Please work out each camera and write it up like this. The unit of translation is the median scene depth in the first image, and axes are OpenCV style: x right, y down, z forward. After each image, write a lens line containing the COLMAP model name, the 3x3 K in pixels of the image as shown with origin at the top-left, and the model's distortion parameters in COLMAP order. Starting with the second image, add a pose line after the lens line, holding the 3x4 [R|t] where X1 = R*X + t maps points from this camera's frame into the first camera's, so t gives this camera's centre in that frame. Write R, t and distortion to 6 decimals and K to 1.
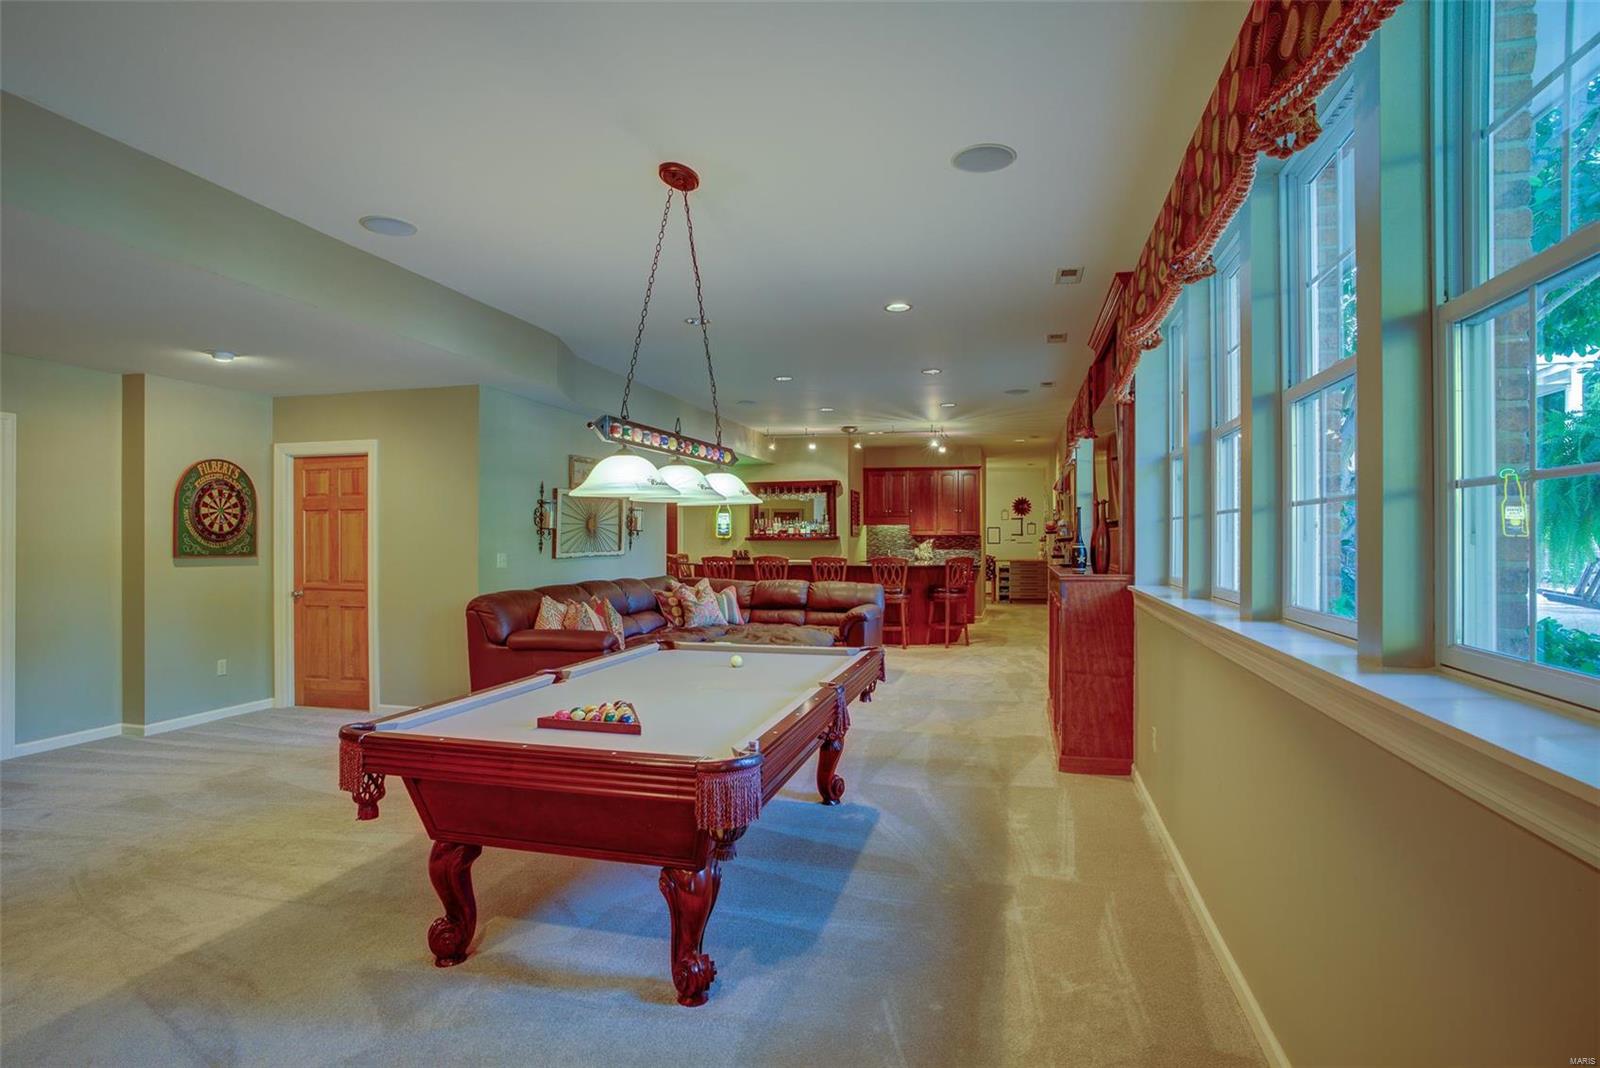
lens RADIAL K [[843.5, 0, 803.6], [0, 843.5, 536.3], [0, 0, 1]] dist [-0.080642, 0.045023]
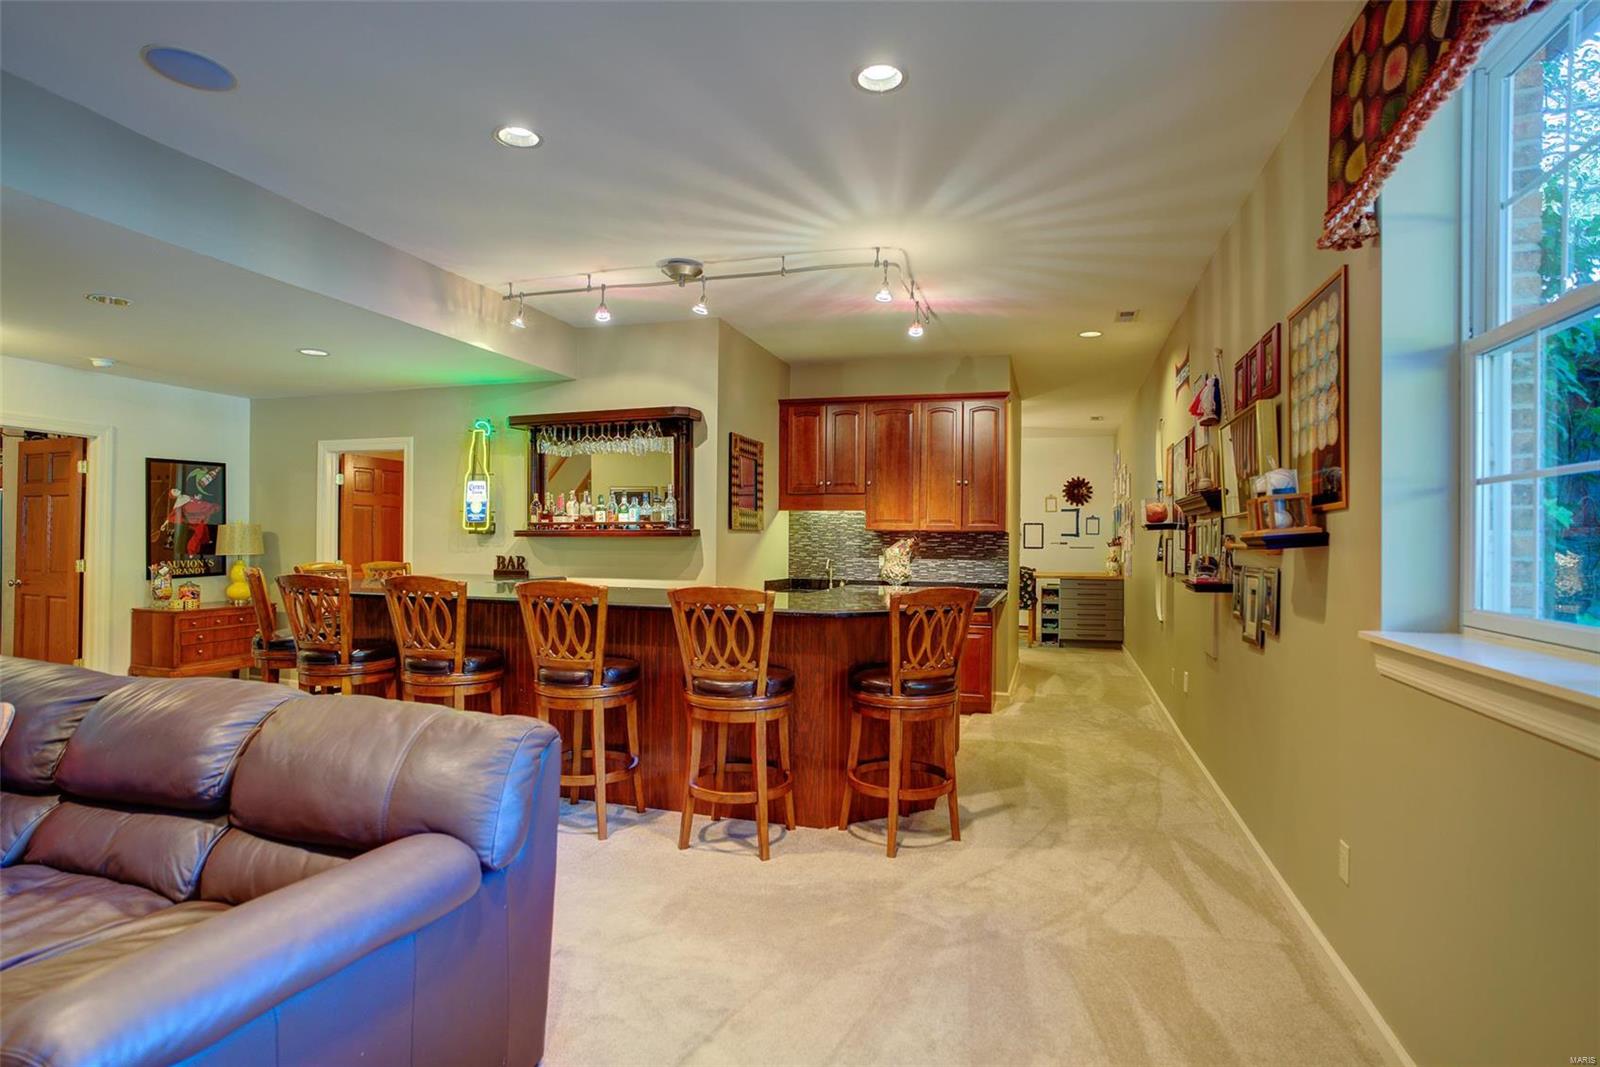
lens RADIAL K [[843.5, 0, 803.6], [0, 843.5, 535.8], [0, 0, 1]] dist [-0.080642, 0.045023]
pose [[0.998973, 0.010499, -0.044066, 0.110312], [-0.010624, 0.999940, -0.002613, 0.003652], [0.044036, 0.003078, 0.999025, 0.490712]]
